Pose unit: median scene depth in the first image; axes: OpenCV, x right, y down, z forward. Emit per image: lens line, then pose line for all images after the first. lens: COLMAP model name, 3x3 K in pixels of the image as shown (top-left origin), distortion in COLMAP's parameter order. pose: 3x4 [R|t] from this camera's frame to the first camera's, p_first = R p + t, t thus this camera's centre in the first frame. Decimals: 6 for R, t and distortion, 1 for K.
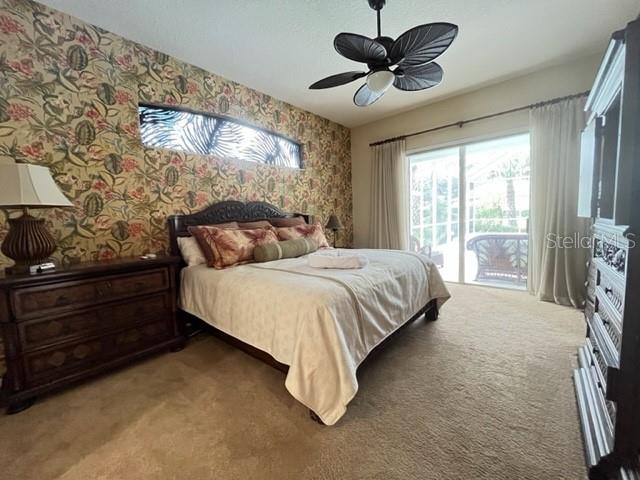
lens RADIAL K [[260.3, 0, 317.8], [0, 260.3, 240.4], [0, 0, 1]] dist [-0.007063, 0.000008]
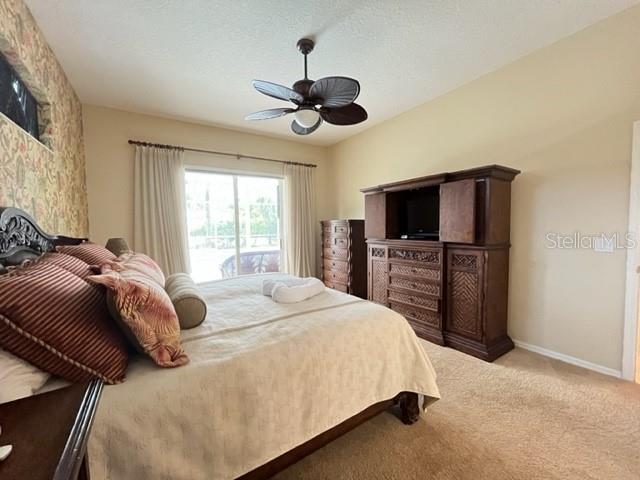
lens RADIAL K [[260.3, 0, 318.7], [0, 260.3, 240.5], [0, 0, 1]] dist [-0.007063, 0.000008]
pose [[0.269126, -0.019212, 0.962913, -0.422548], [0.088921, 0.996026, -0.004980, -0.043917], [-0.958991, 0.086963, 0.269765, 0.362453]]
